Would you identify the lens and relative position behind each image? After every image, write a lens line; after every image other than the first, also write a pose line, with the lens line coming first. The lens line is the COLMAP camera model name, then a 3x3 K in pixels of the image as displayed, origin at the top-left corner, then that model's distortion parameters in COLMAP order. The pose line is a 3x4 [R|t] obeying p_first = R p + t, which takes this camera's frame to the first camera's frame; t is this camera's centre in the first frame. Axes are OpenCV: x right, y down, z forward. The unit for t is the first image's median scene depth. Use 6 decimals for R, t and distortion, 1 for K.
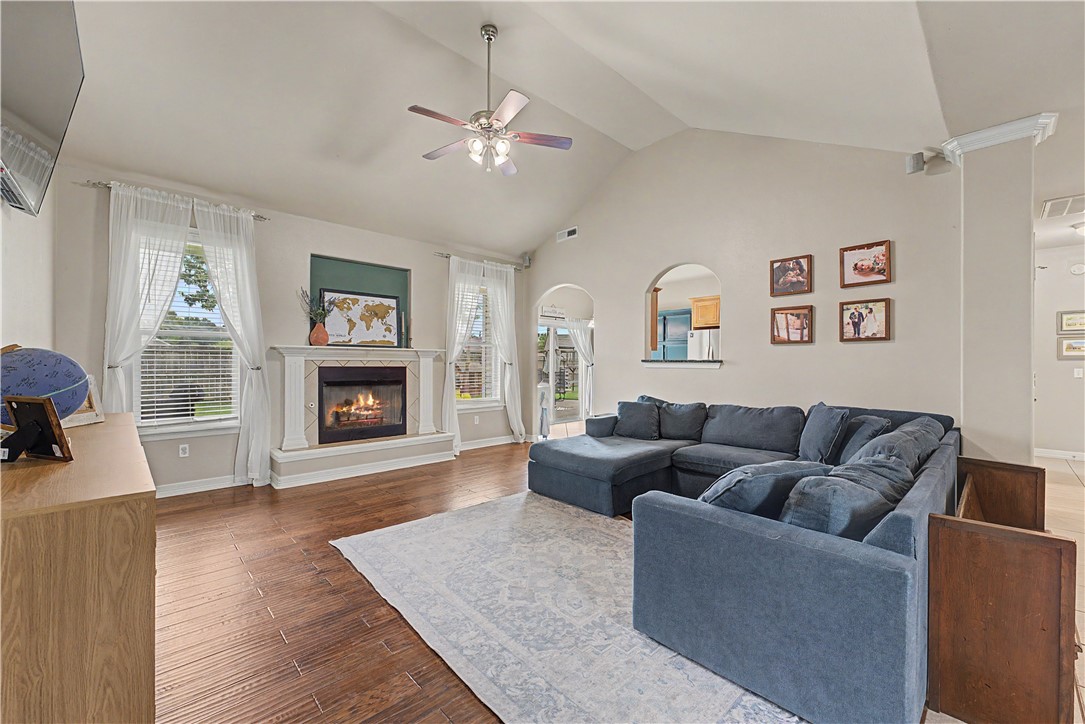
lens RADIAL K [[431.5, 0, 531.6], [0, 431.5, 362.5], [0, 0, 1]] dist [-0.000977, -0.000125]
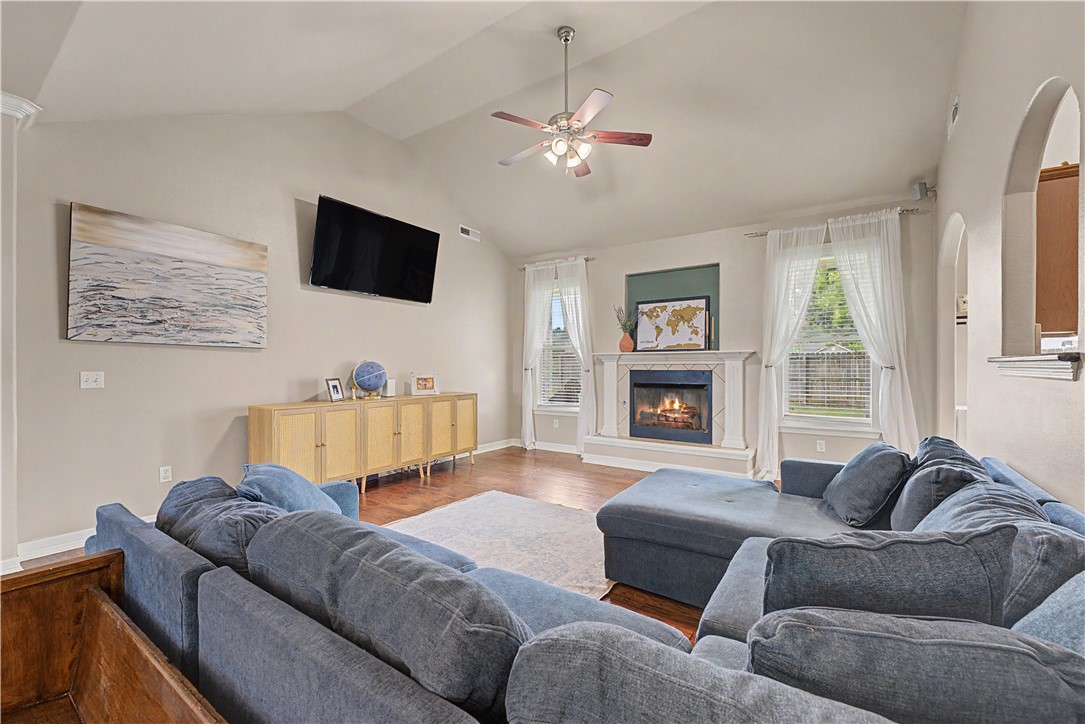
lens RADIAL K [[431.5, 0, 533.0], [0, 431.5, 366.3], [0, 0, 1]] dist [-0.000977, -0.000125]
pose [[0.224814, -0.001458, -0.974401, 0.541094], [0.005636, 0.999984, -0.000196, -0.001756], [0.974385, -0.005448, 0.224818, 0.444036]]
